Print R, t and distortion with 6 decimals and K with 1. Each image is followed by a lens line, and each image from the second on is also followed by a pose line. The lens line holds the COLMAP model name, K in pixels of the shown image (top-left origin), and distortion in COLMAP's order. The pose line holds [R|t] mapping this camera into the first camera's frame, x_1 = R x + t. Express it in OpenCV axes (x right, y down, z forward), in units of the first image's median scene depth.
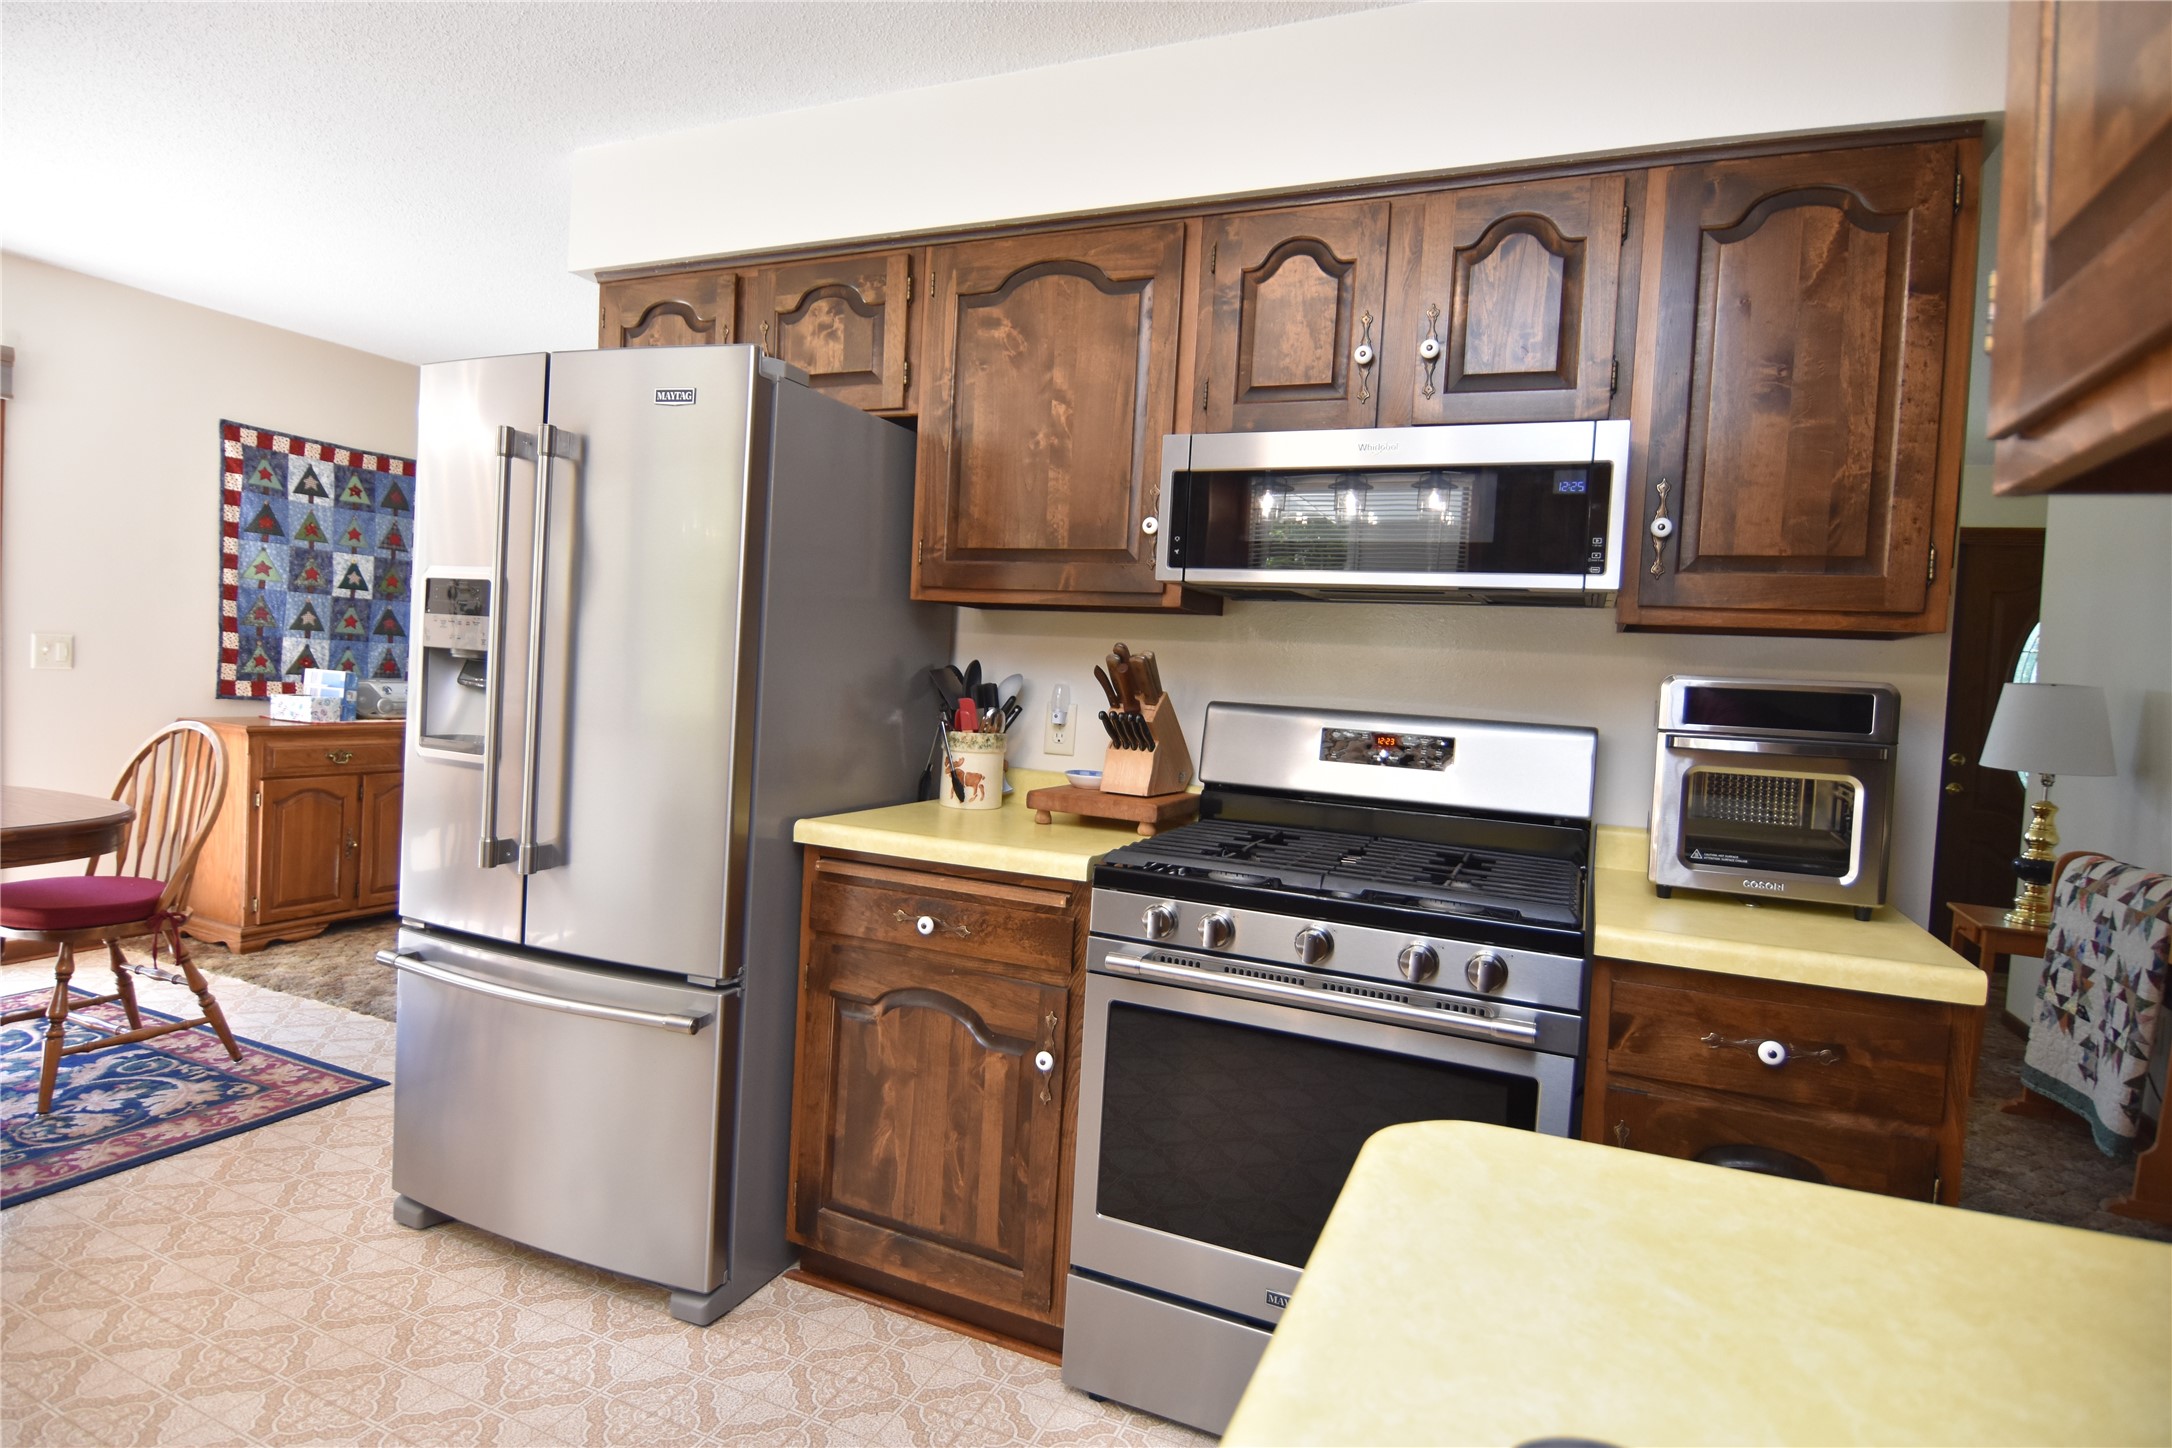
lens RADIAL K [[1157.4, 0, 1080.8], [0, 1157.4, 715.7], [0, 0, 1]] dist [0.012199, -0.025049]
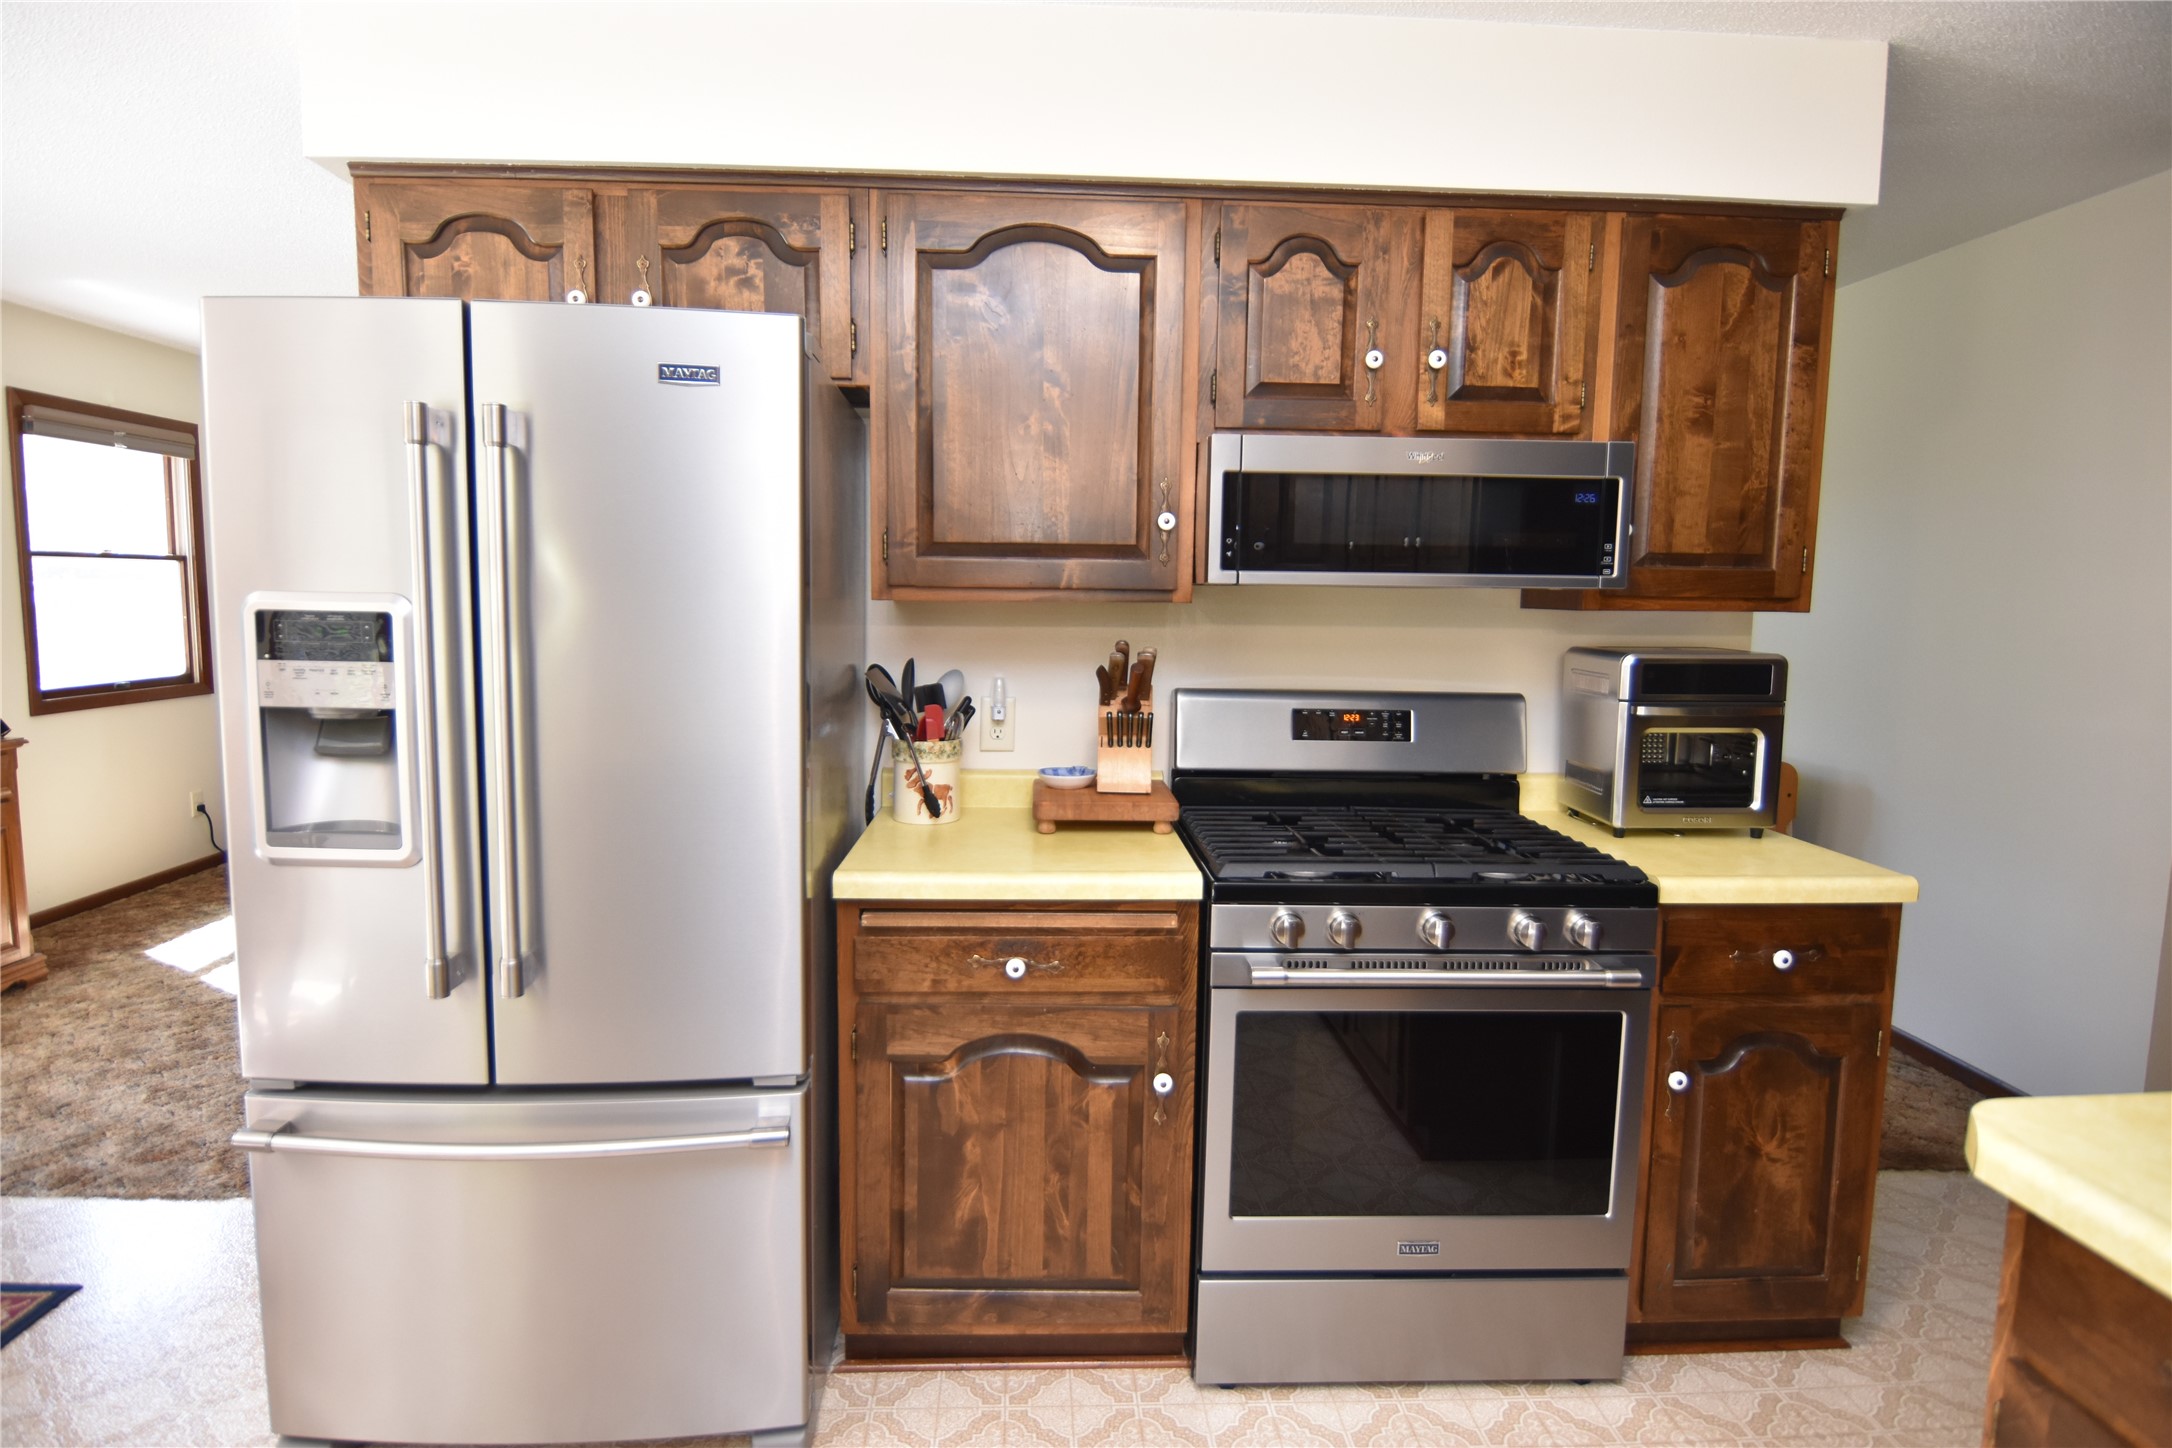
lens RADIAL K [[1157.4, 0, 1080.8], [0, 1157.4, 715.7], [0, 0, 1]] dist [0.012199, -0.025049]
pose [[0.894796, -0.090261, 0.437257, -0.471161], [0.053777, 0.994010, 0.095141, -0.104297], [-0.443225, -0.061617, 0.894290, 0.160678]]
